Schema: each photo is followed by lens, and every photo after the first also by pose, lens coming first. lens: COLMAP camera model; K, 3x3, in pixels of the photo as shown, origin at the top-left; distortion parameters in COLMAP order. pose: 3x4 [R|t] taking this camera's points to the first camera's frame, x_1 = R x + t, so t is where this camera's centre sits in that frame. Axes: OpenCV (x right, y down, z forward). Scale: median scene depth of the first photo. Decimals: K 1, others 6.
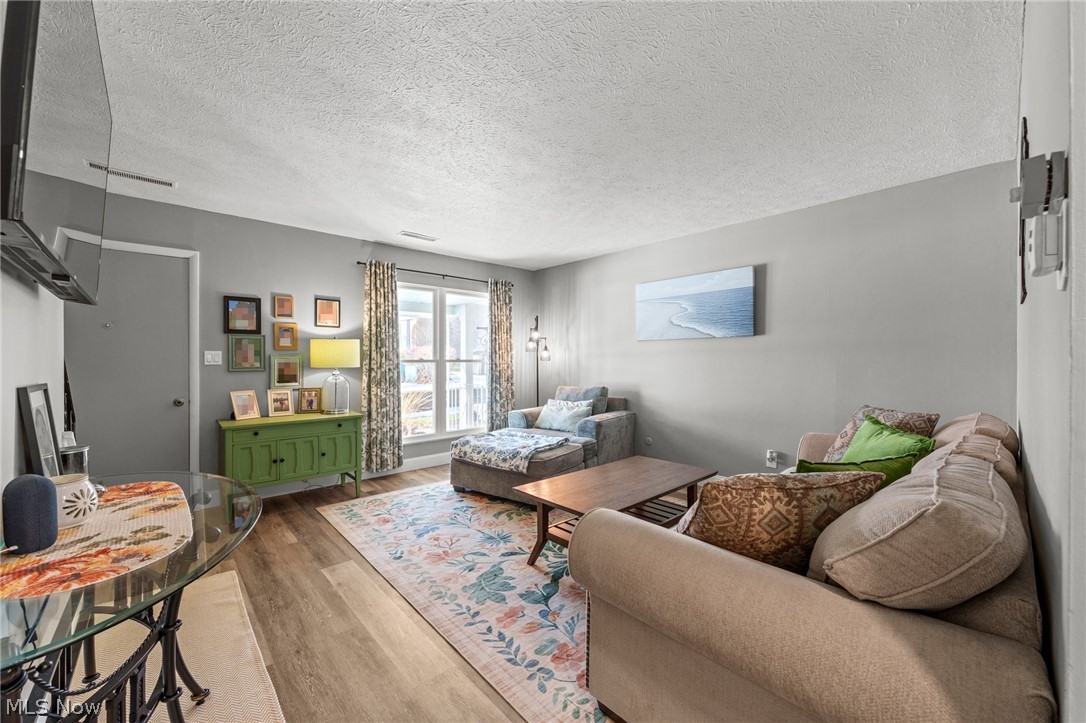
lens RADIAL K [[420.8, 0, 541.8], [0, 420.8, 357.6], [0, 0, 1]] dist [-0.000852, 0.000069]
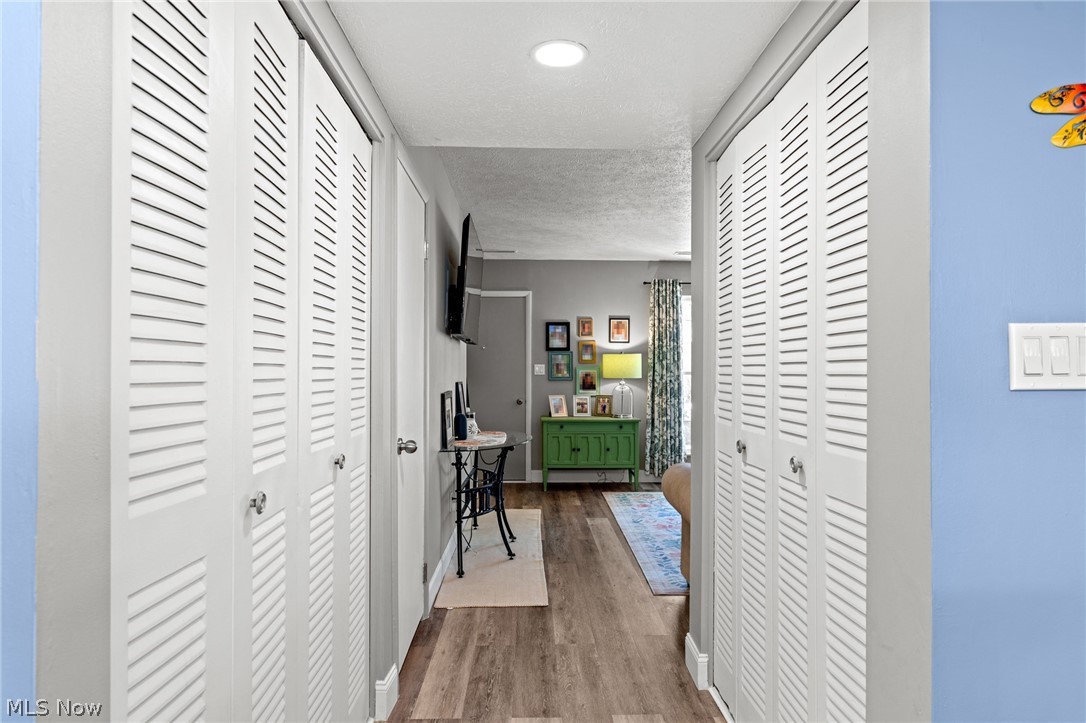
lens RADIAL K [[649.9, 0, 543.0], [0, 649.9, 361.5], [0, 0, 1]] dist [-0.000022, 0.000048]
pose [[0.752650, -0.005649, -0.658397, 0.543324], [-0.001727, 0.999943, -0.010554, -0.002978], [0.658419, 0.009080, 0.752597, -0.505037]]
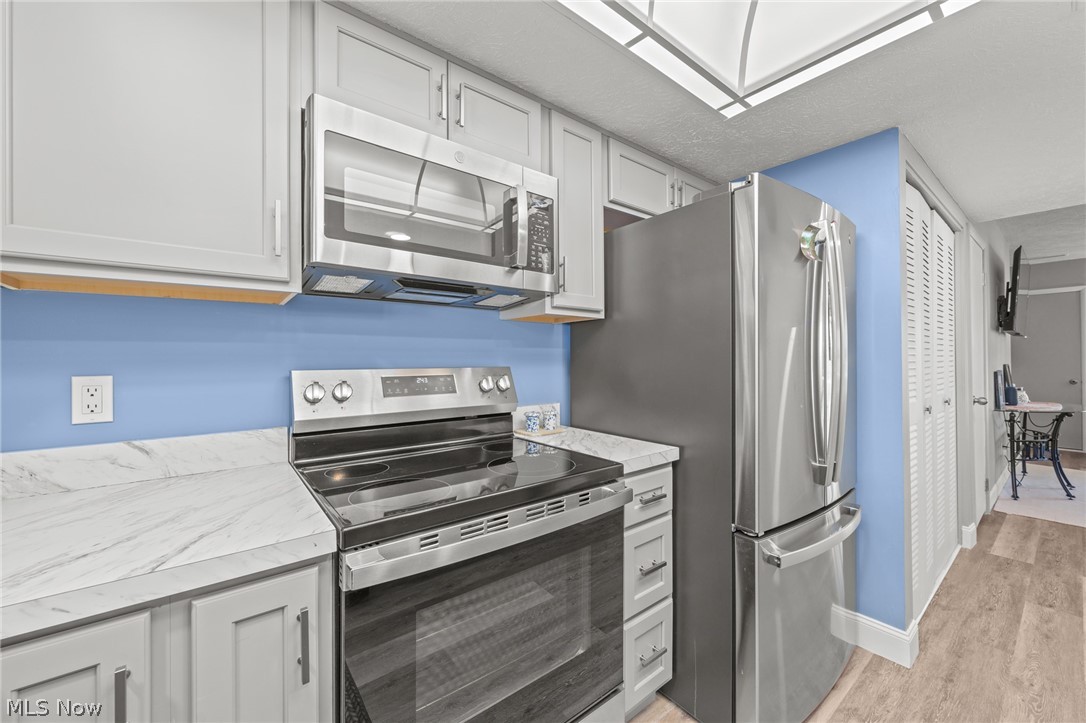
lens RADIAL K [[420.8, 0, 541.8], [0, 420.8, 357.6], [0, 0, 1]] dist [-0.000852, 0.000069]
pose [[-0.074131, -0.000841, -0.997248, 0.805744], [0.010984, 0.999938, -0.001660, -0.005853], [0.997188, -0.011077, -0.074117, -0.820928]]
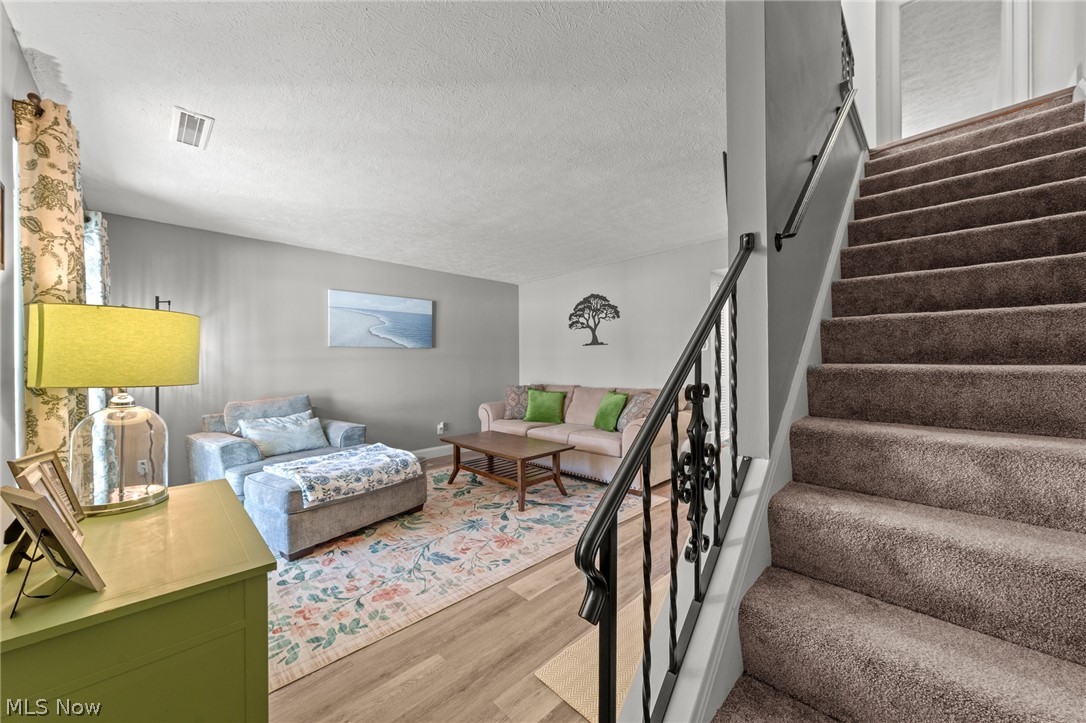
lens RADIAL K [[391.9, 0, 541.6], [0, 391.9, 362.6], [0, 0, 1]] dist [-0.001961, 0.000134]
pose [[-0.029755, 0.003368, 0.999552, -0.888312], [0.006019, 0.999977, -0.003190, 0.005915], [-0.999539, 0.005922, -0.029775, 0.655678]]
